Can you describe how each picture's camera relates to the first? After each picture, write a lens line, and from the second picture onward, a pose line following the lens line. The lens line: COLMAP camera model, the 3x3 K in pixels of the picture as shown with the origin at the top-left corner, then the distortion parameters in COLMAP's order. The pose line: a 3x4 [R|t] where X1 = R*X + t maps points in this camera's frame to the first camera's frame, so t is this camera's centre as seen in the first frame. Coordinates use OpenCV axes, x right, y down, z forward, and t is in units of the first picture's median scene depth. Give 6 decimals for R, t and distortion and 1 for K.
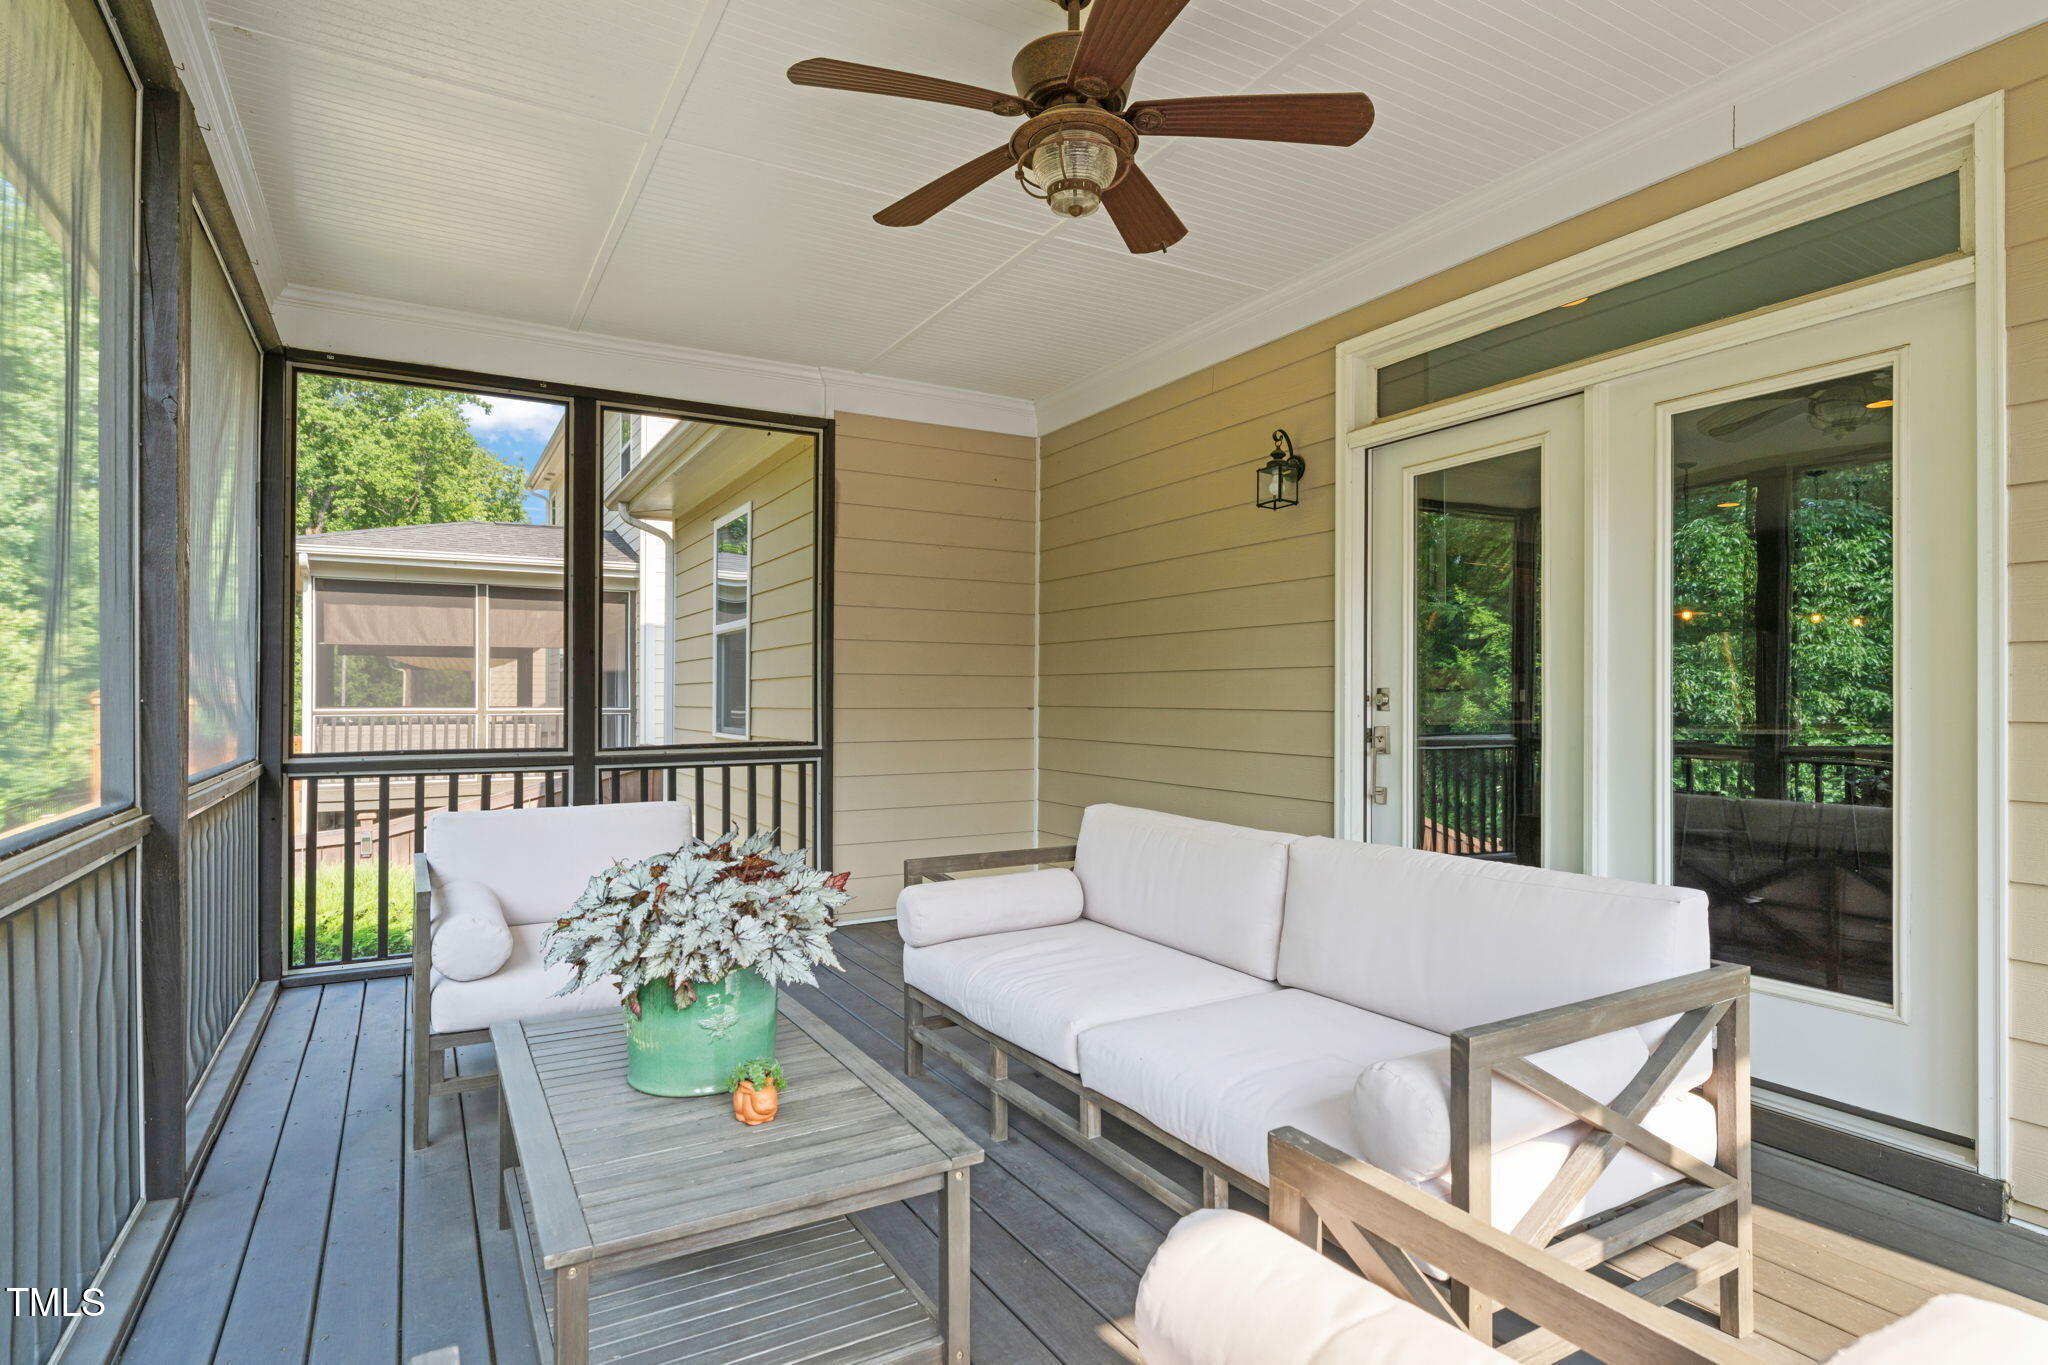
lens RADIAL K [[1053.0, 0, 1003.0], [0, 1053.0, 690.4], [0, 0, 1]] dist [0.001708, 0.000030]
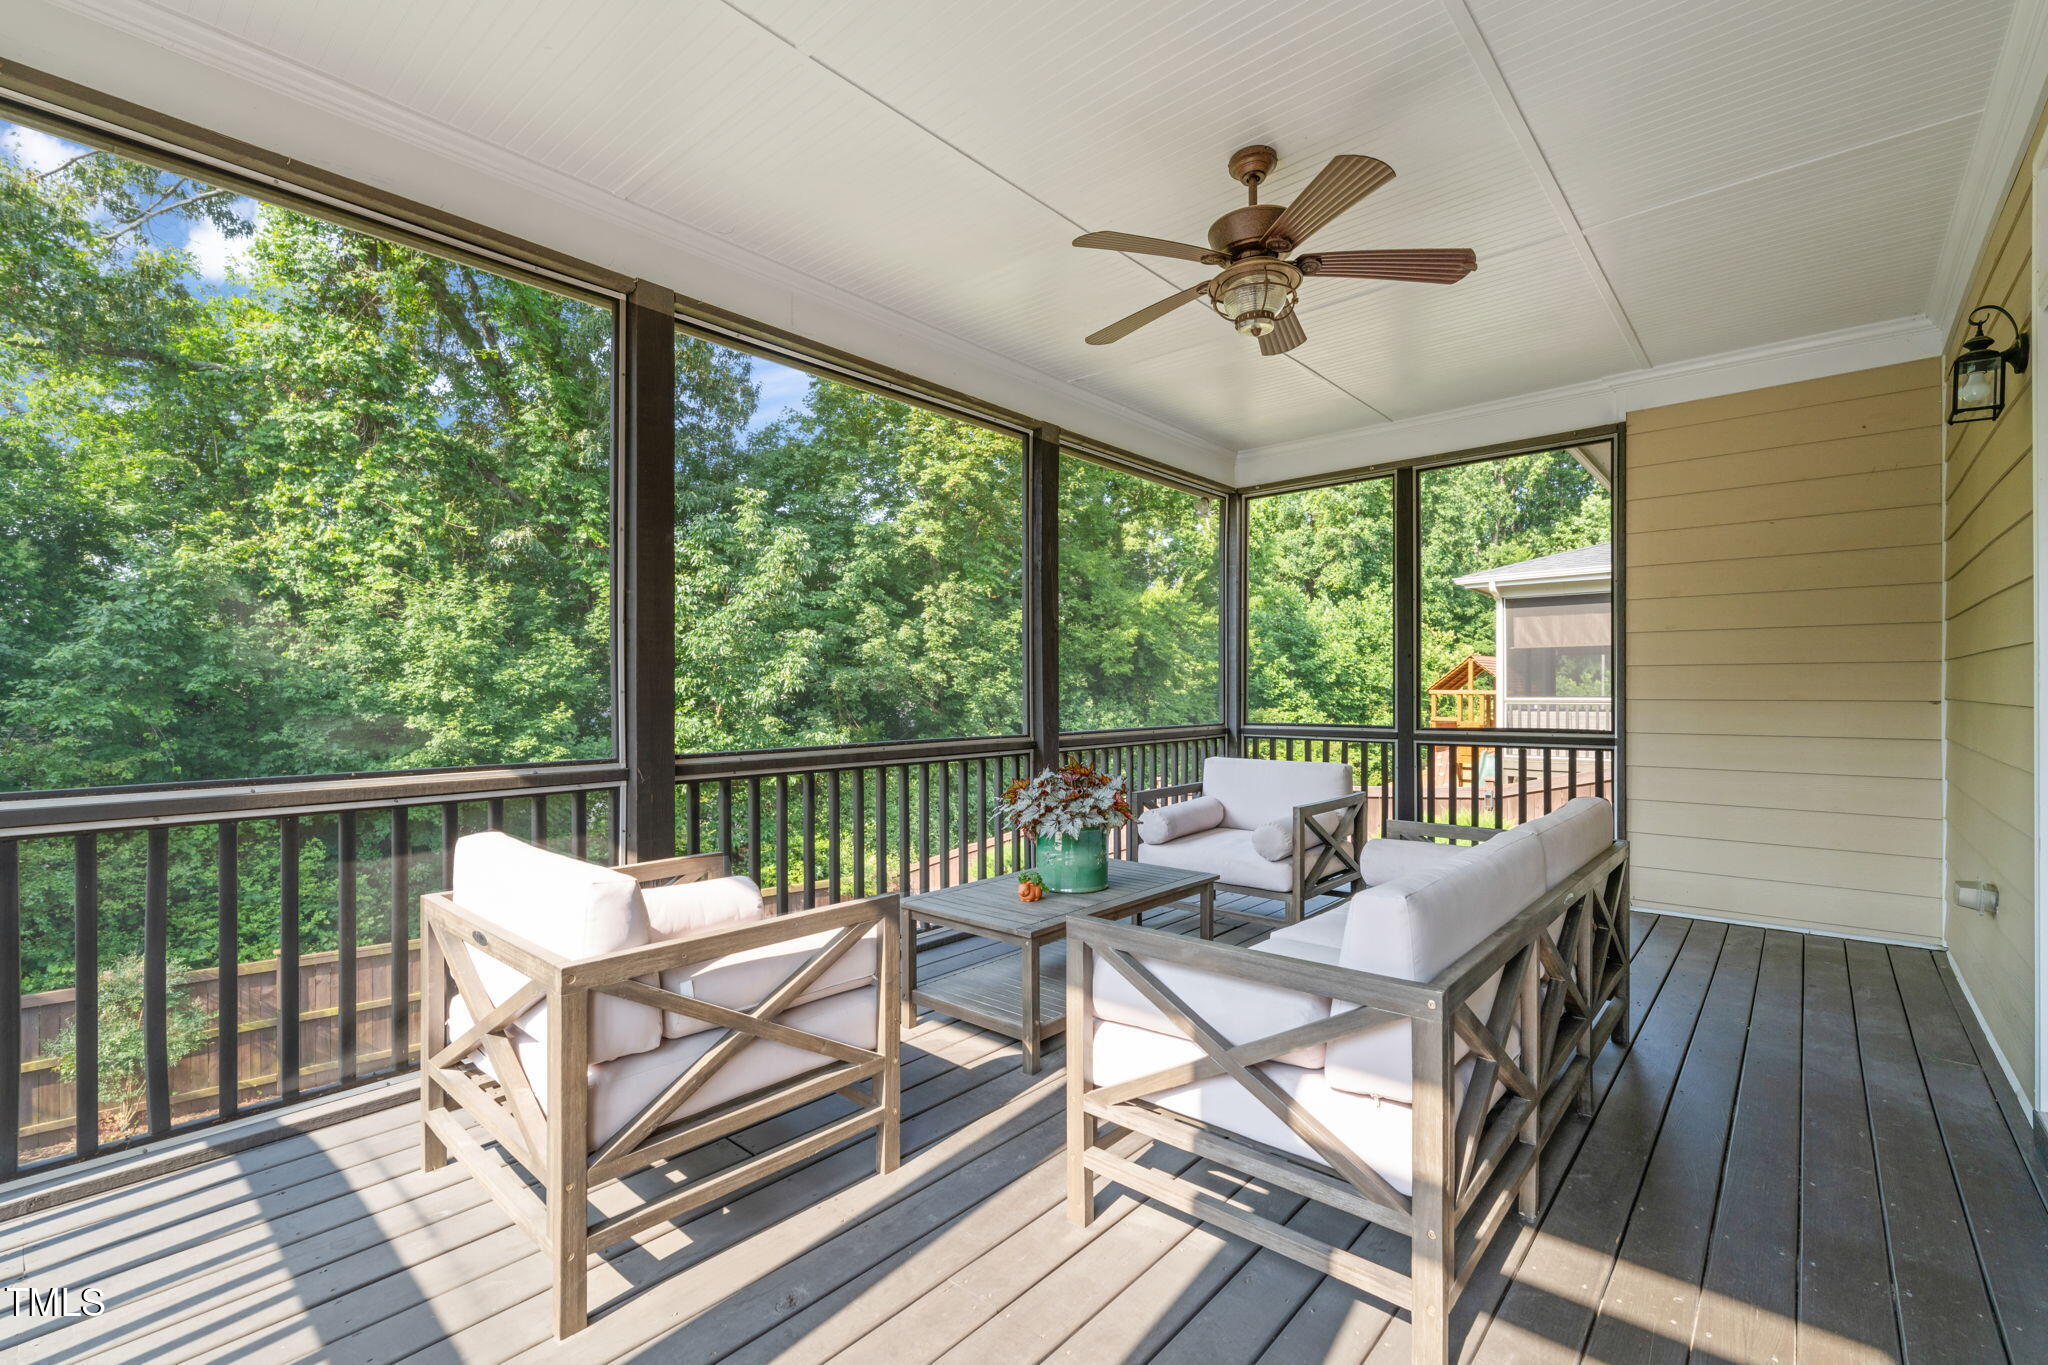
lens RADIAL K [[871.3, 0, 1011.3], [0, 871.3, 687.8], [0, 0, 1]] dist [-0.002491, 0.001062]
pose [[0.302795, -0.000200, -0.953056, 0.472832], [0.005929, 0.999981, 0.001674, 0.000668], [0.953037, -0.006157, 0.302790, 0.160145]]
